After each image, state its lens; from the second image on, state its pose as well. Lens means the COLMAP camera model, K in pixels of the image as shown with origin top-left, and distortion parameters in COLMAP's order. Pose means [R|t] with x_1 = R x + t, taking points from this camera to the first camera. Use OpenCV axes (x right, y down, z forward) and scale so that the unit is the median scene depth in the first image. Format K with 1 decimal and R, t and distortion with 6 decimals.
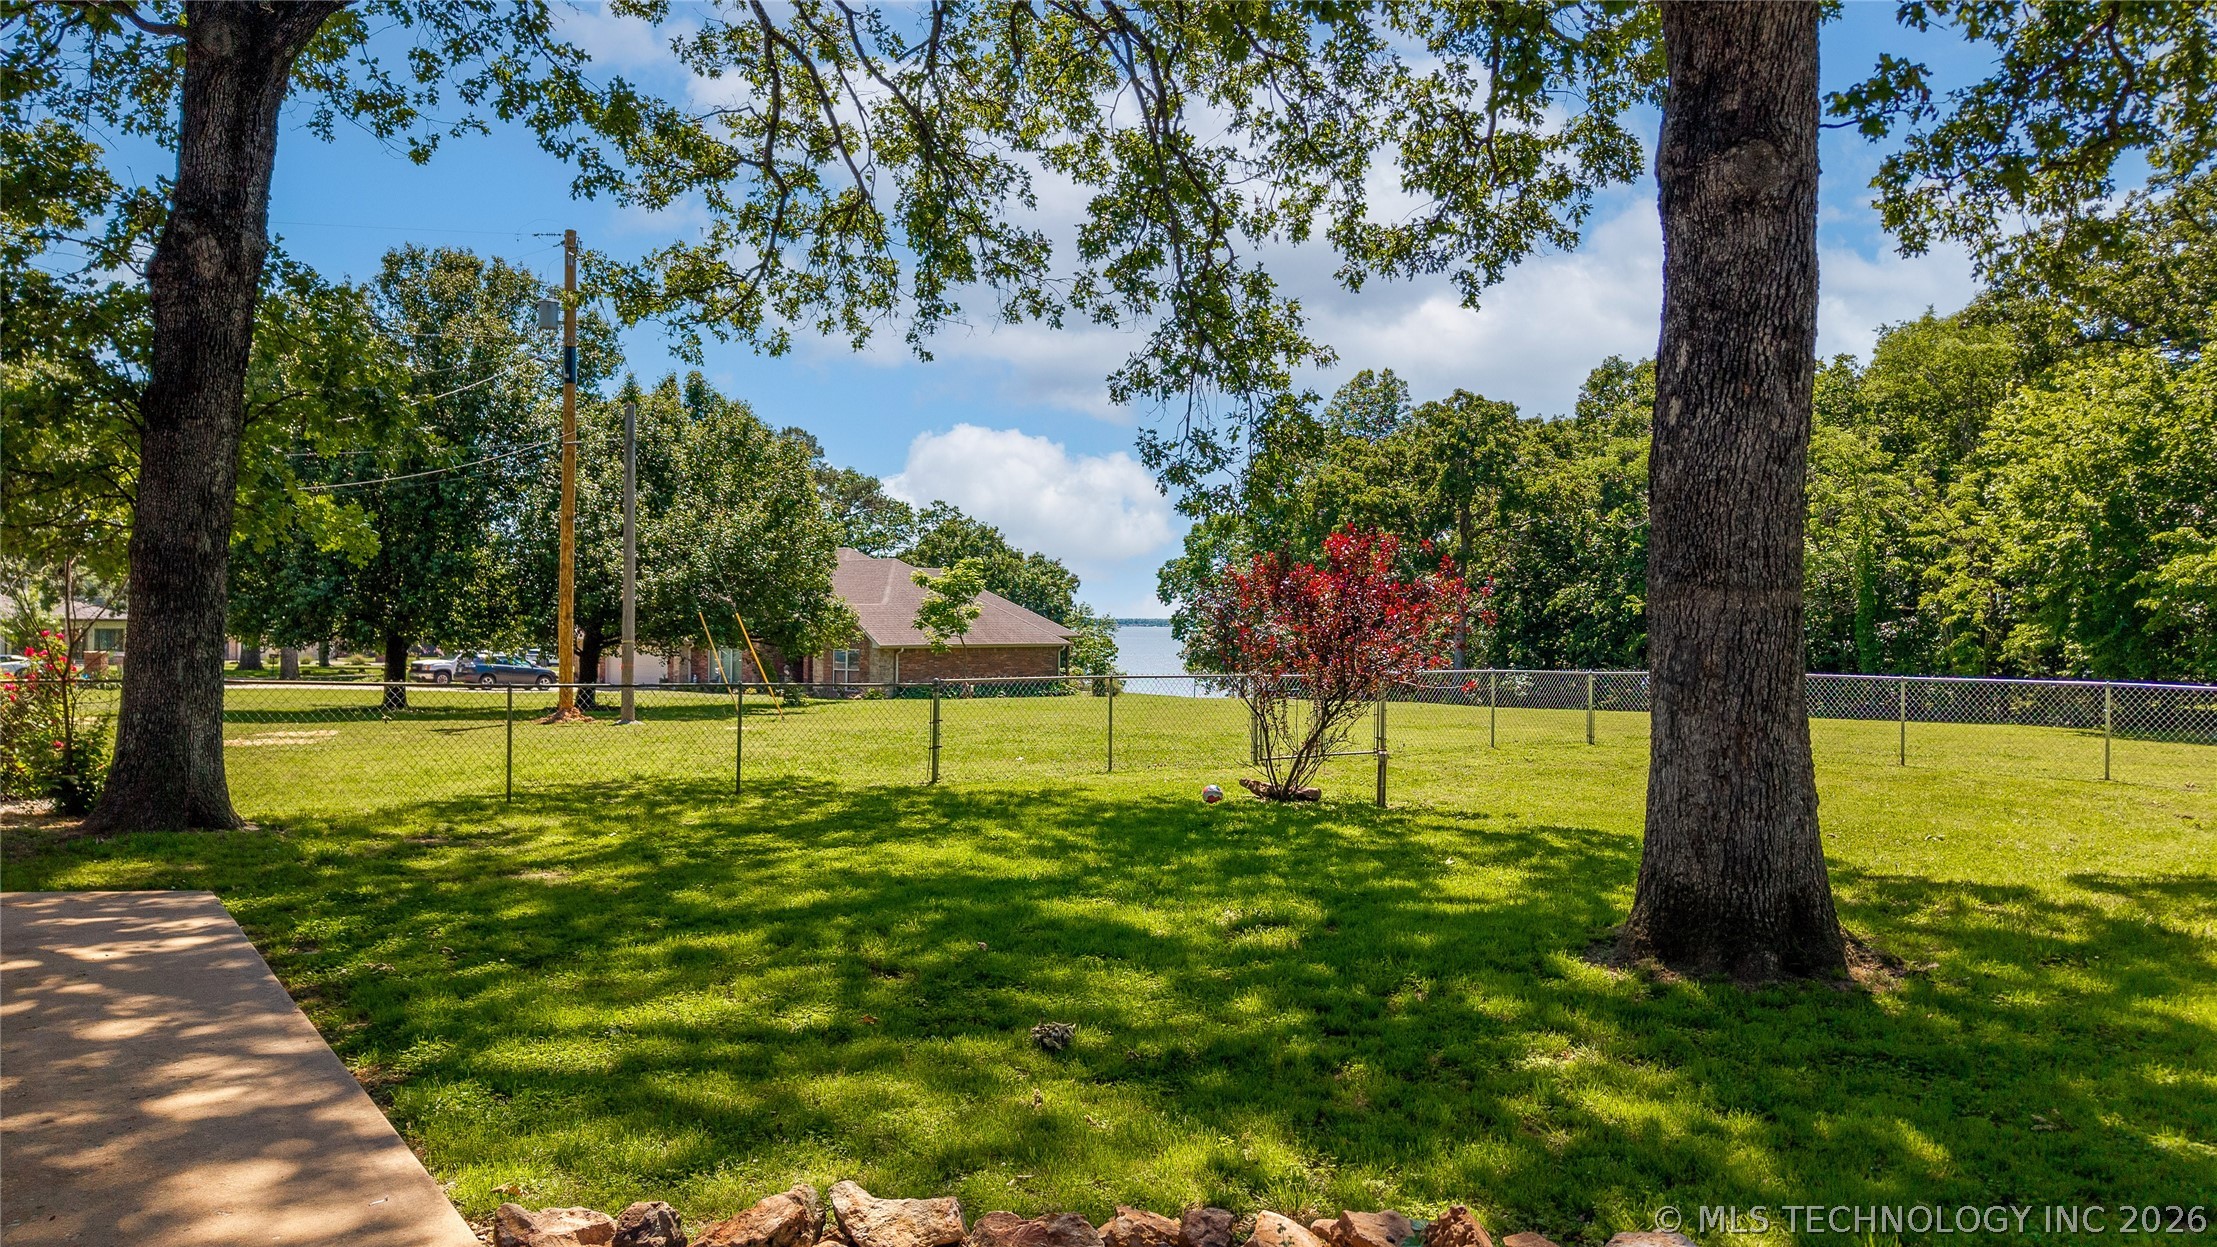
lens RADIAL K [[1415.8, 0, 1114.6], [0, 1415.8, 616.4], [0, 0, 1]] dist [-0.000452, -0.005333]
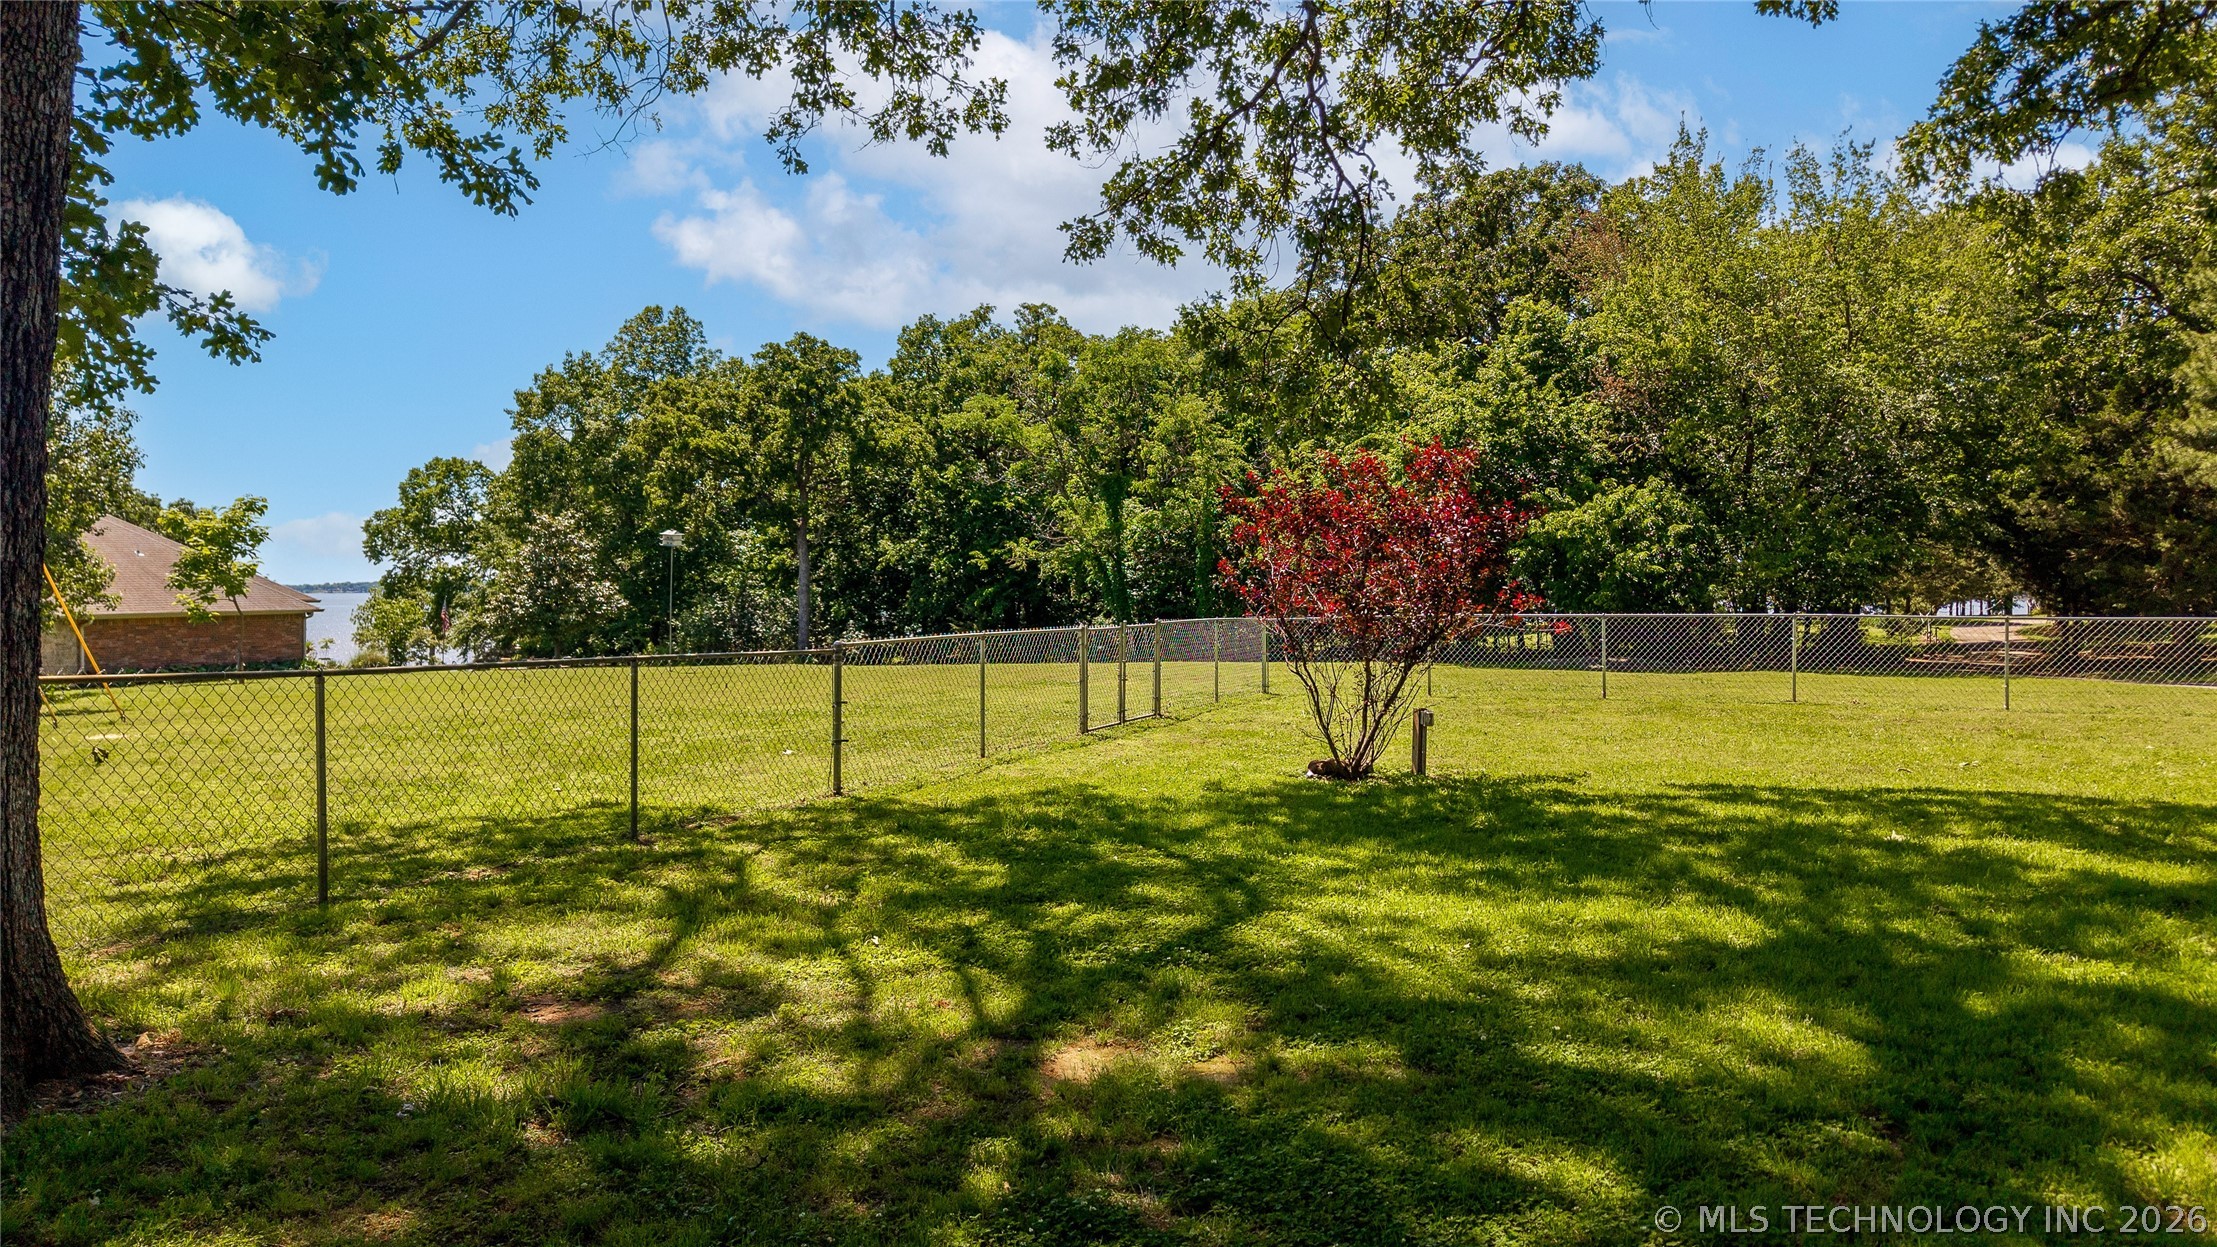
lens RADIAL K [[1415.8, 0, 1114.6], [0, 1415.8, 616.4], [0, 0, 1]] dist [-0.000452, -0.005333]
pose [[0.838880, -0.020673, 0.543924, -0.100064], [0.006288, 0.999580, 0.028294, 0.003491], [-0.544281, -0.020315, 0.838657, 0.091284]]
